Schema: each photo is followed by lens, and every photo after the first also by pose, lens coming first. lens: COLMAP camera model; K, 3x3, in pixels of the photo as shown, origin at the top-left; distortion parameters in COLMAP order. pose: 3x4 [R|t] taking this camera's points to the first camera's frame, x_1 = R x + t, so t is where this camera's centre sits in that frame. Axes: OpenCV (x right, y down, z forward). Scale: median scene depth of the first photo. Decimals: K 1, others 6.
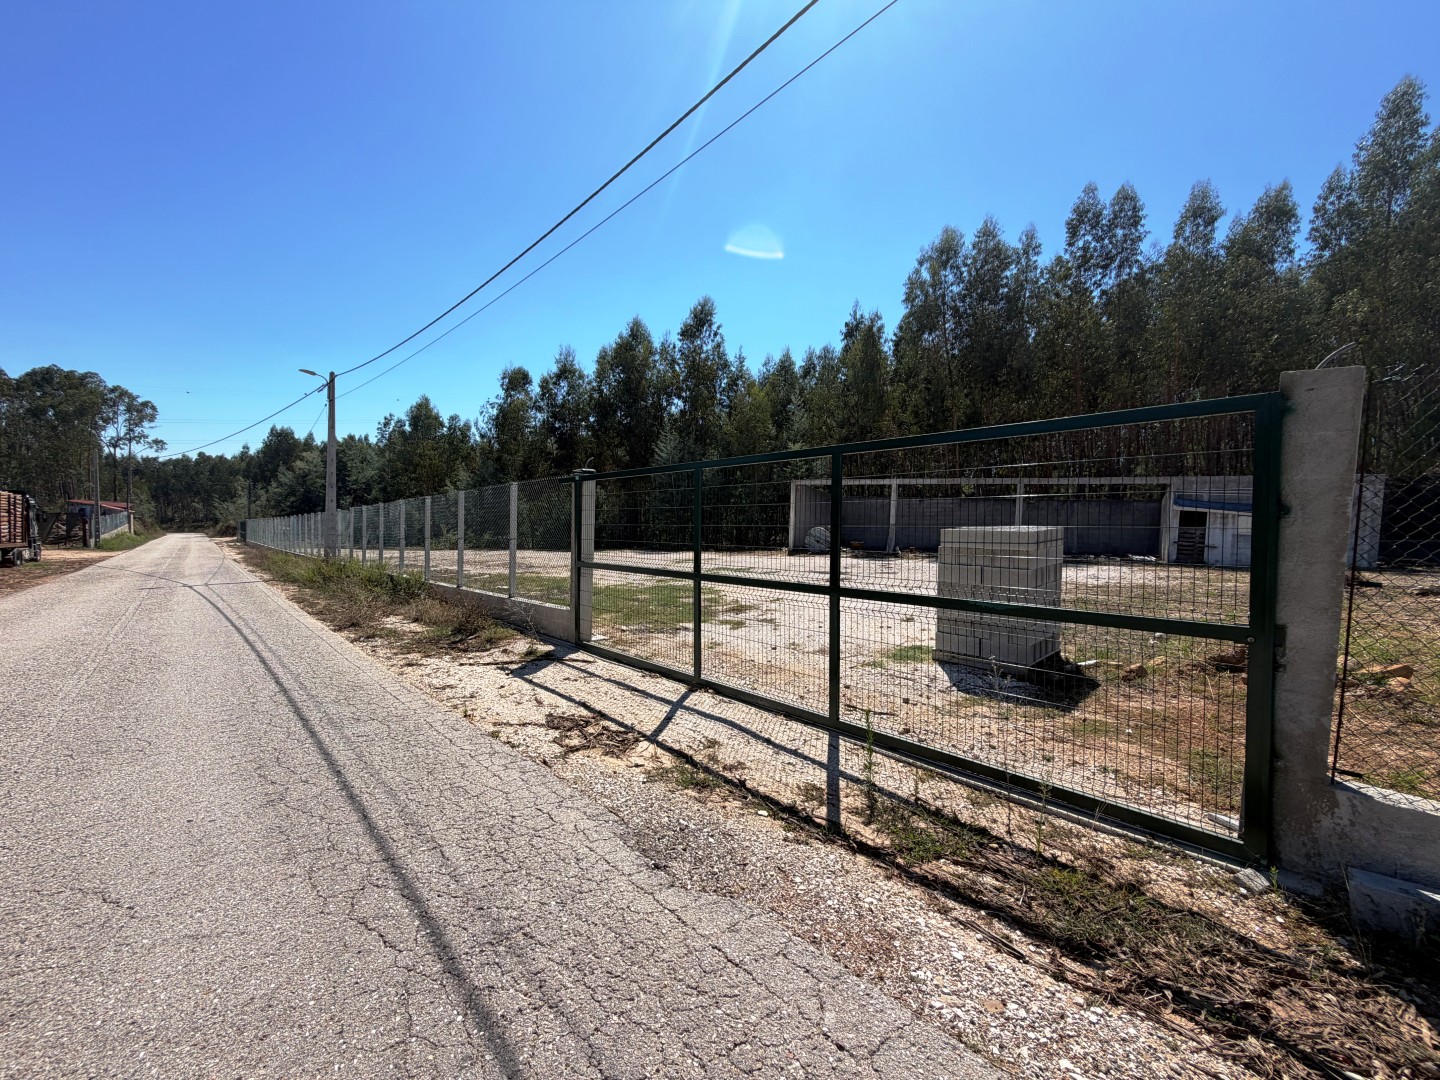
lens RADIAL K [[578.8, 0, 716.7], [0, 578.8, 548.1], [0, 0, 1]] dist [0.007395, -0.000010]
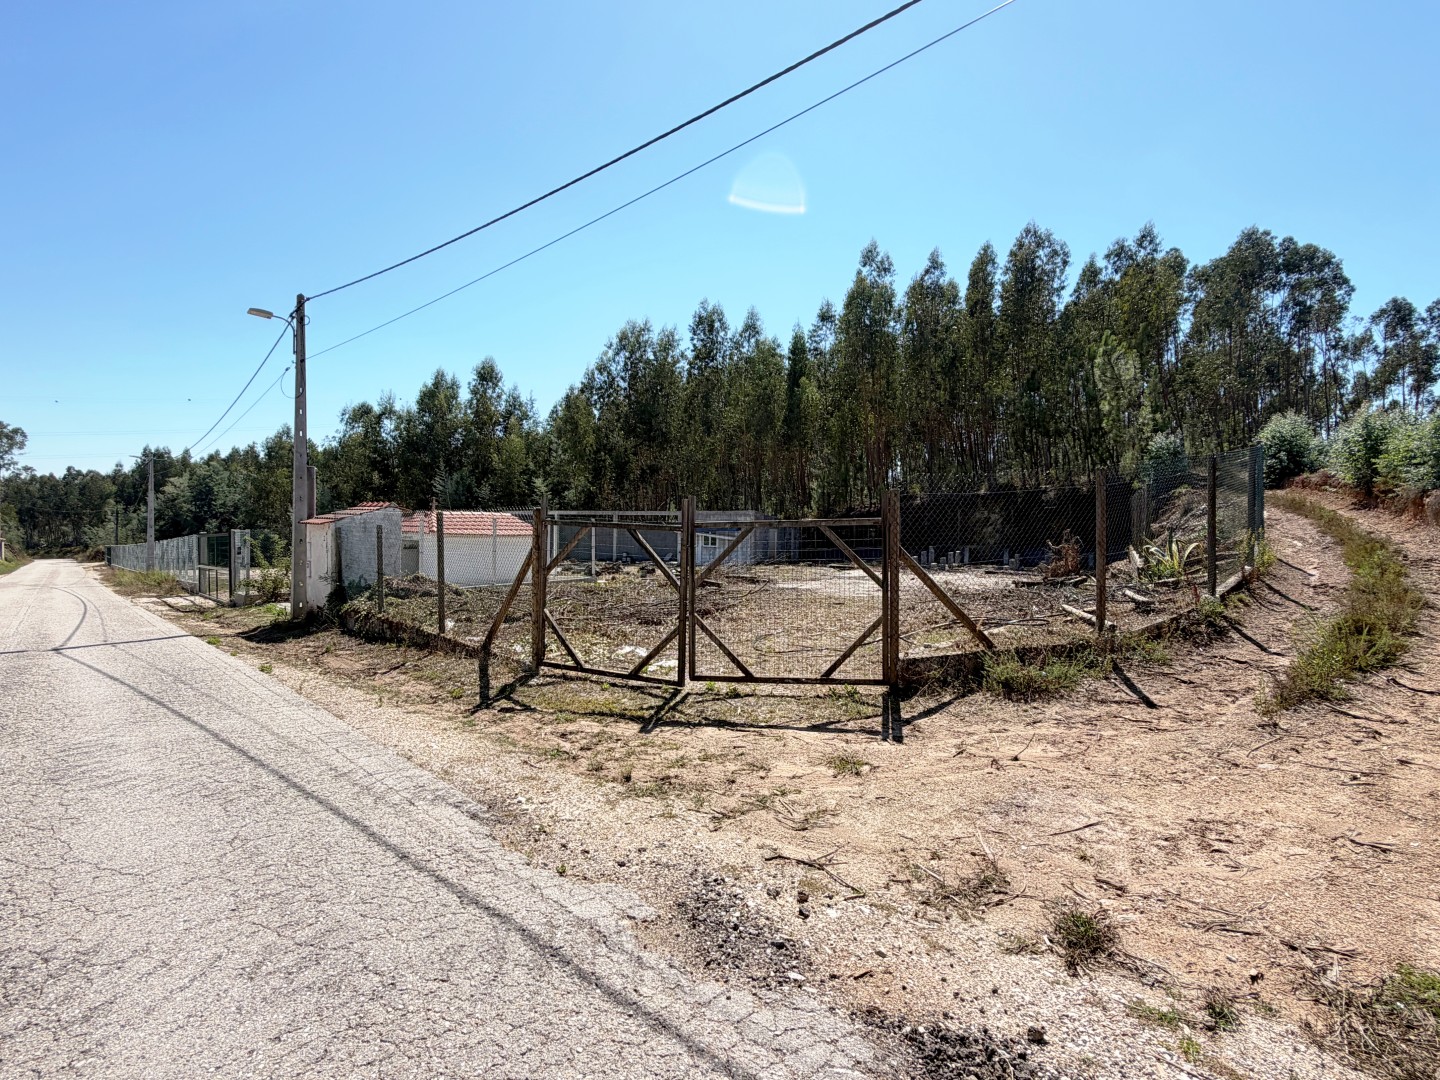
lens RADIAL K [[725.0, 0, 720.0], [0, 725.0, 540.0], [0, 0, 1]] dist [0.007212, 0.000432]
pose [[0.999789, -0.020383, 0.002719, 0.542681], [0.020463, 0.999230, -0.033481, 0.015560], [-0.002035, 0.033529, 0.999436, -0.607640]]
